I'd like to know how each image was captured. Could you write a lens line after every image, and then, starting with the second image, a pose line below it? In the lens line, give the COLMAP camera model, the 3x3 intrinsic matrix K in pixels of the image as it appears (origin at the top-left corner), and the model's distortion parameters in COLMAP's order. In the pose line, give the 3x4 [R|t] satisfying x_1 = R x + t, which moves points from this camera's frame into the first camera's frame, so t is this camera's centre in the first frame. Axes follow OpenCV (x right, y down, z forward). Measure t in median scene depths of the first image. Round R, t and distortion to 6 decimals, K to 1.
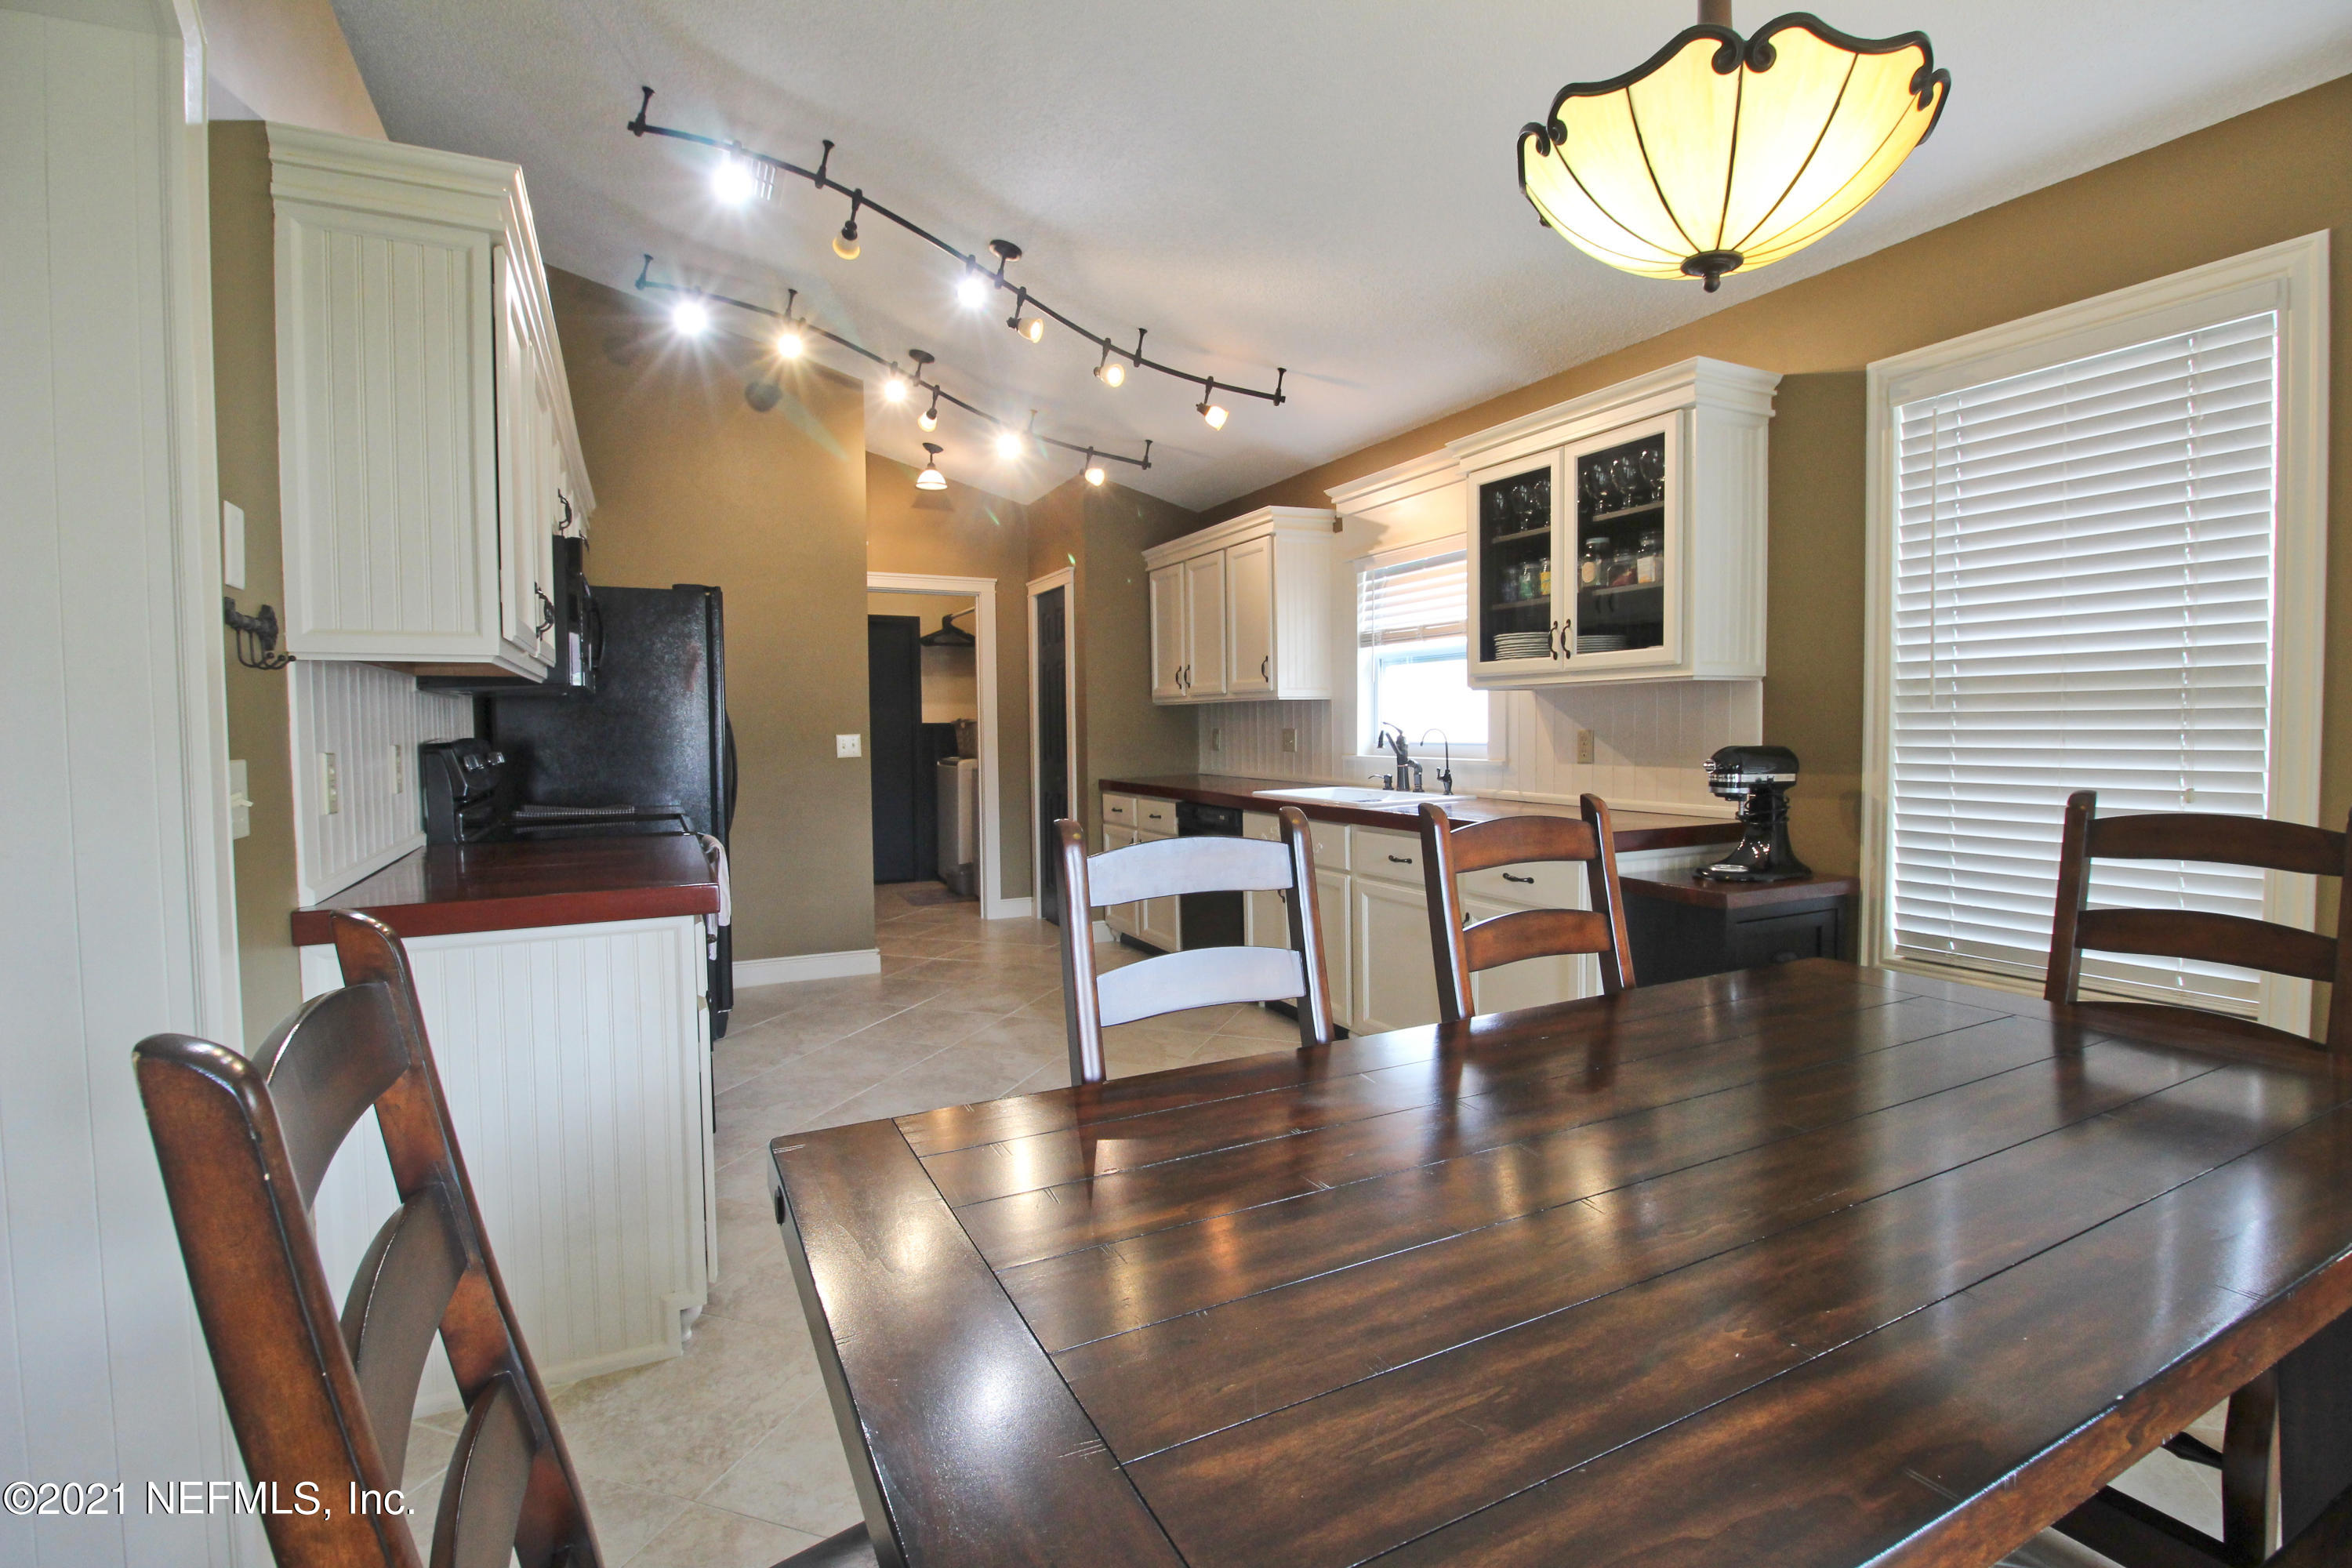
lens RADIAL K [[1097.5, 0, 1185.2], [0, 1097.5, 774.0], [0, 0, 1]] dist [-0.002512, -0.011512]
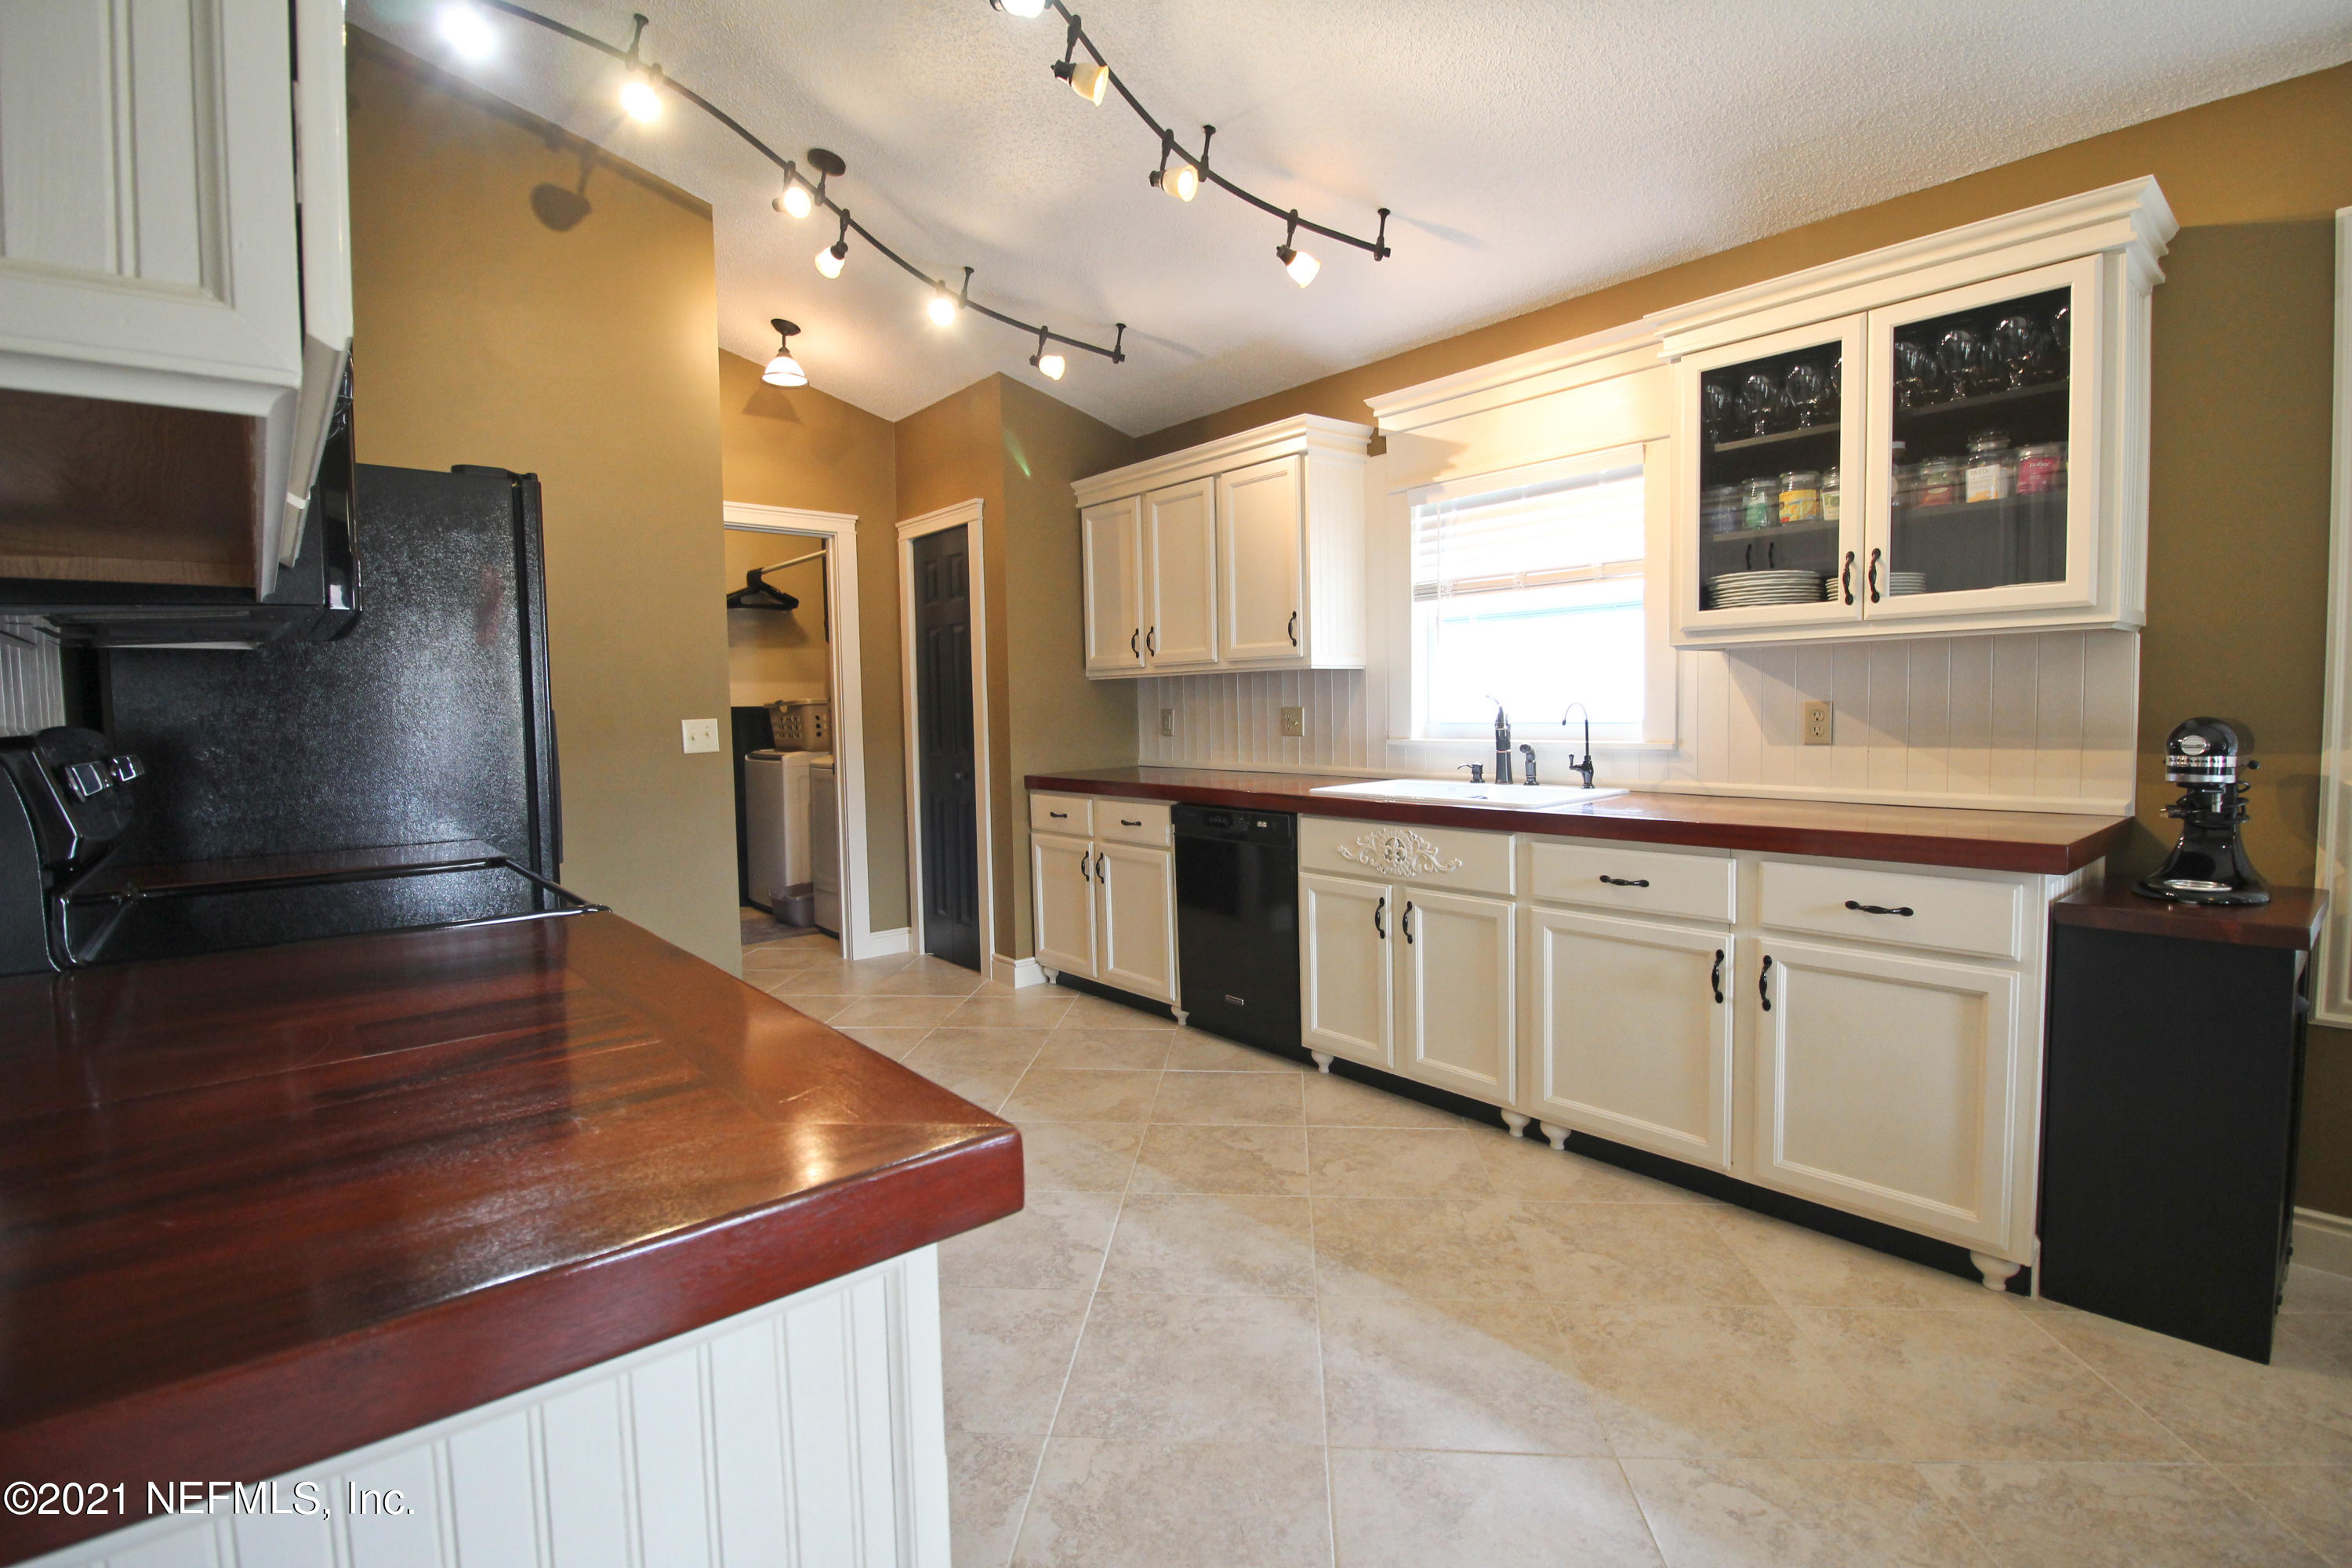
lens RADIAL K [[1097.5, 0, 1186.3], [0, 1097.5, 774.4], [0, 0, 1]] dist [-0.002512, -0.011512]
pose [[0.969400, -0.021478, 0.244546, -0.234832], [0.018470, 0.999723, 0.014587, -0.007547], [-0.244792, -0.009623, 0.969528, 0.334744]]
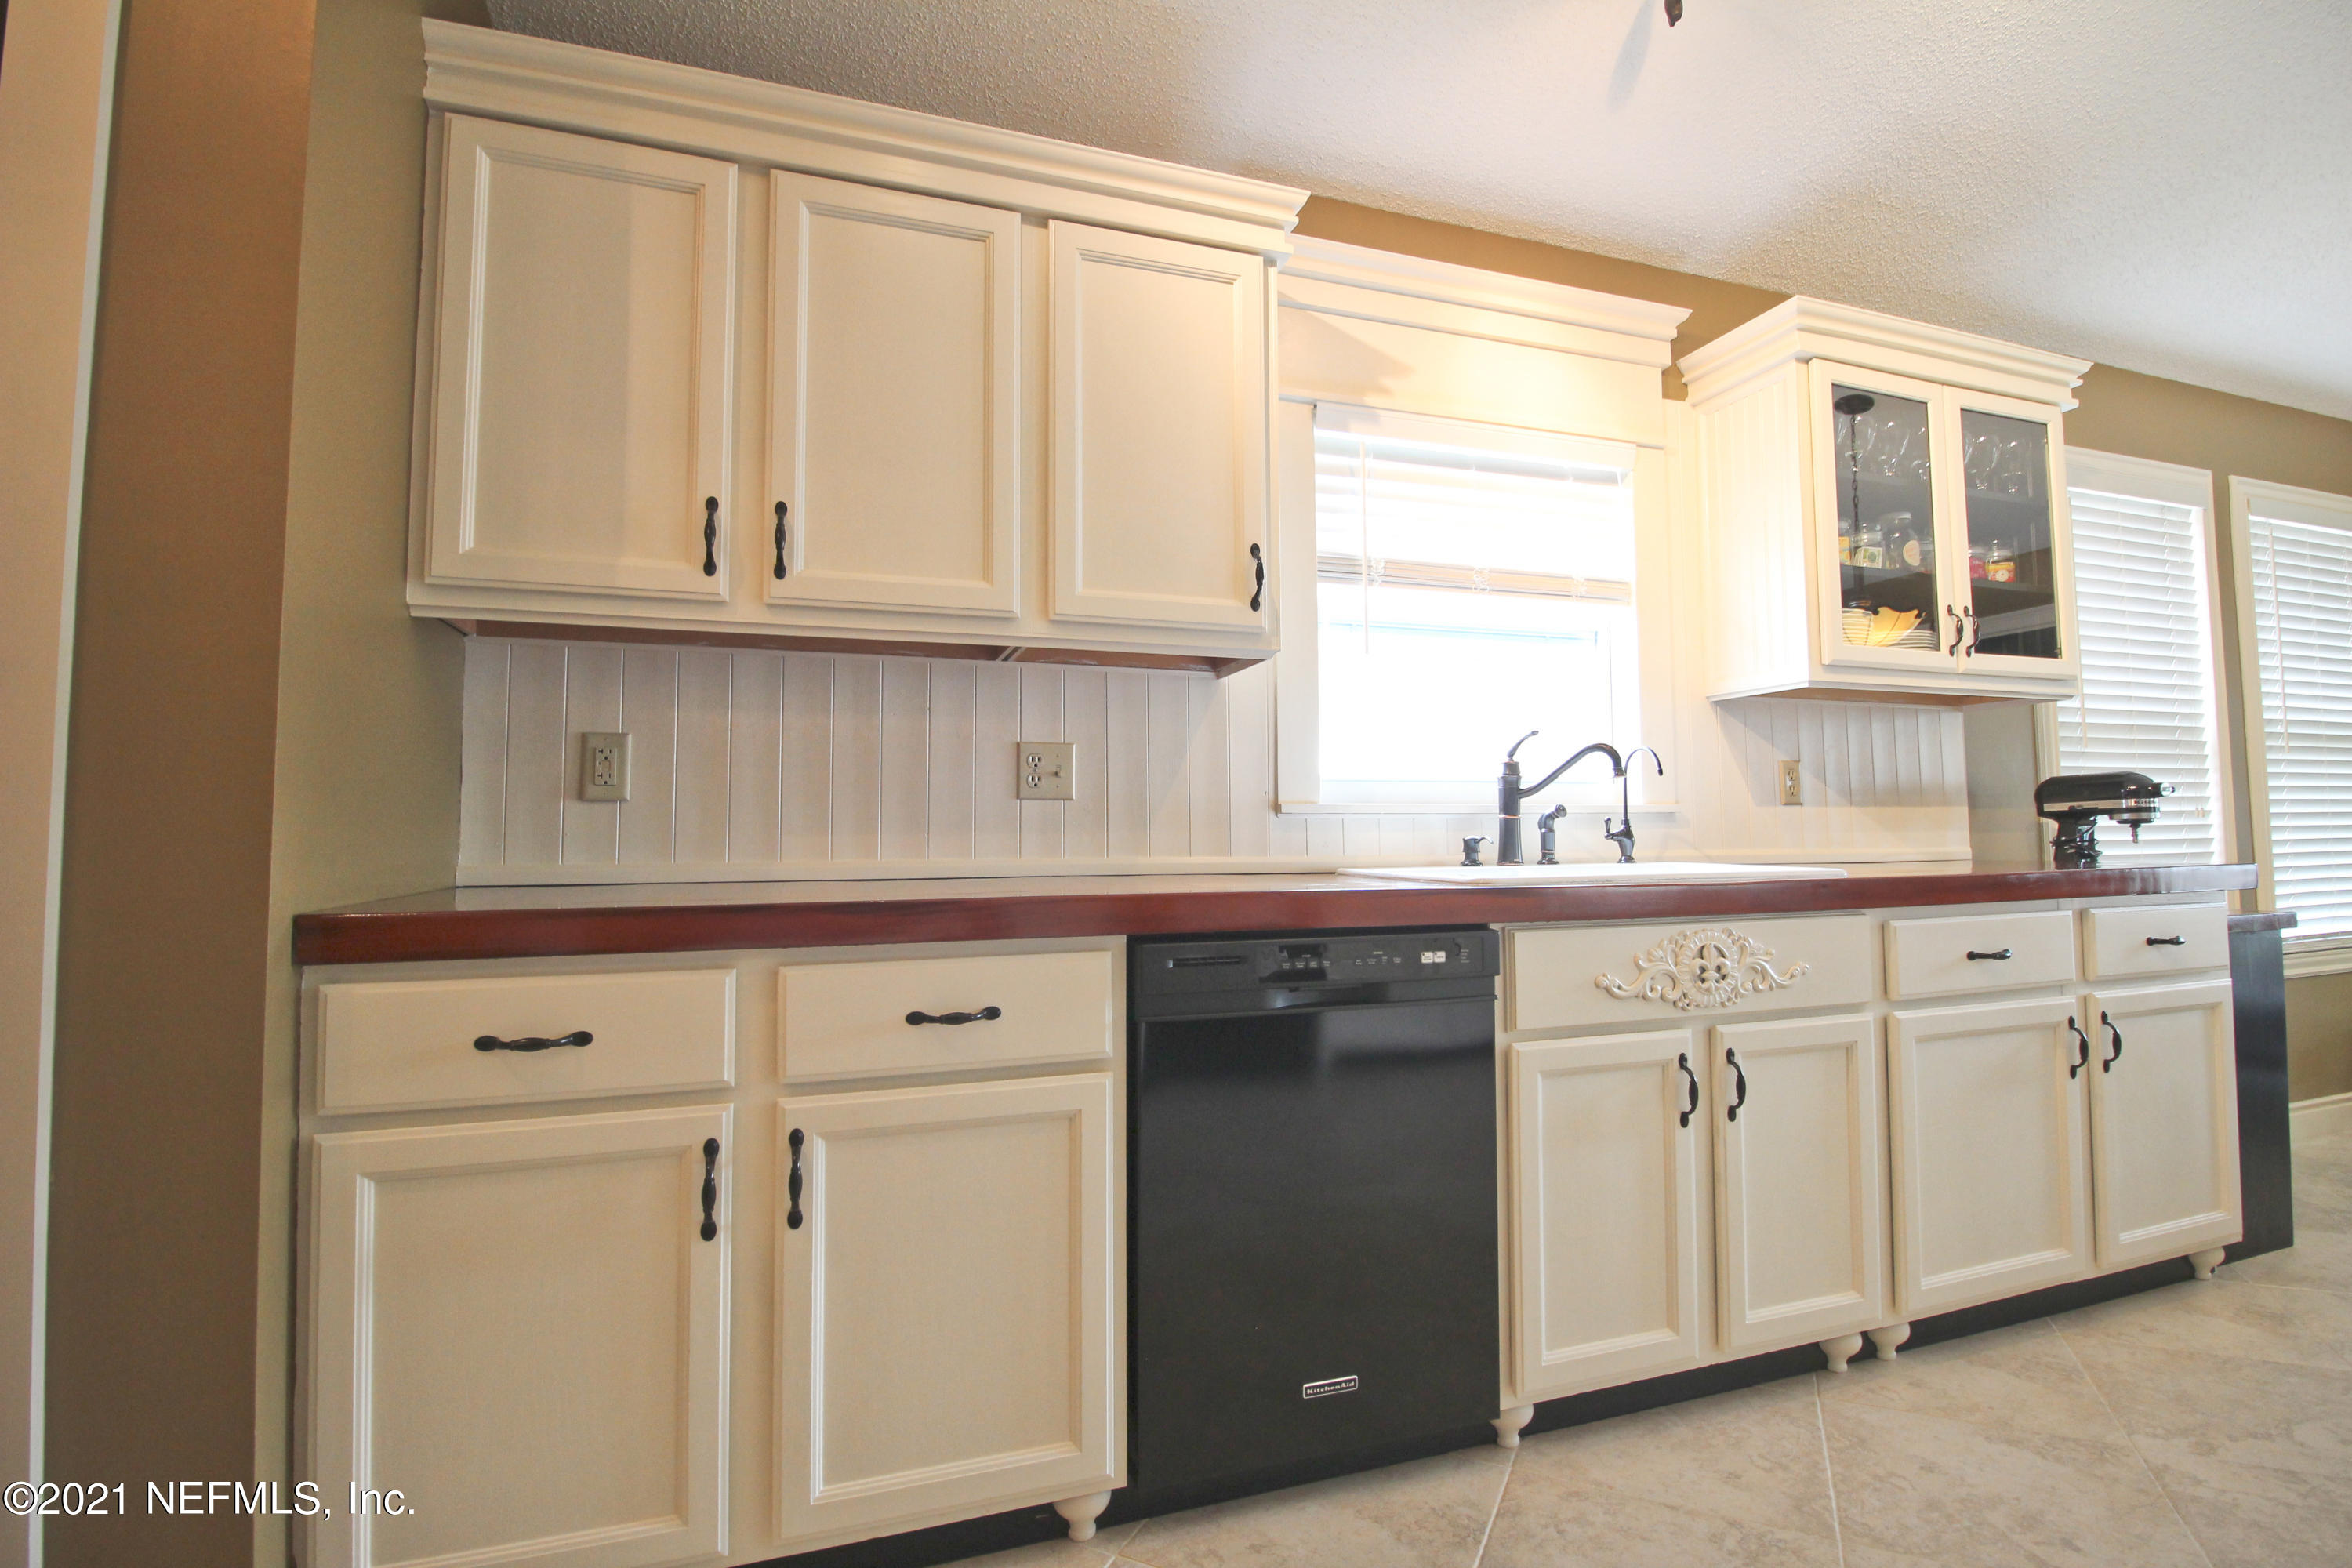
lens RADIAL K [[1097.5, 0, 1193.3], [0, 1097.5, 773.2], [0, 0, 1]] dist [-0.002512, -0.011512]
pose [[0.121167, 0.073386, 0.989916, -0.386779], [0.054305, 0.995280, -0.080431, 0.006038], [-0.991146, 0.063503, 0.116610, 1.213766]]
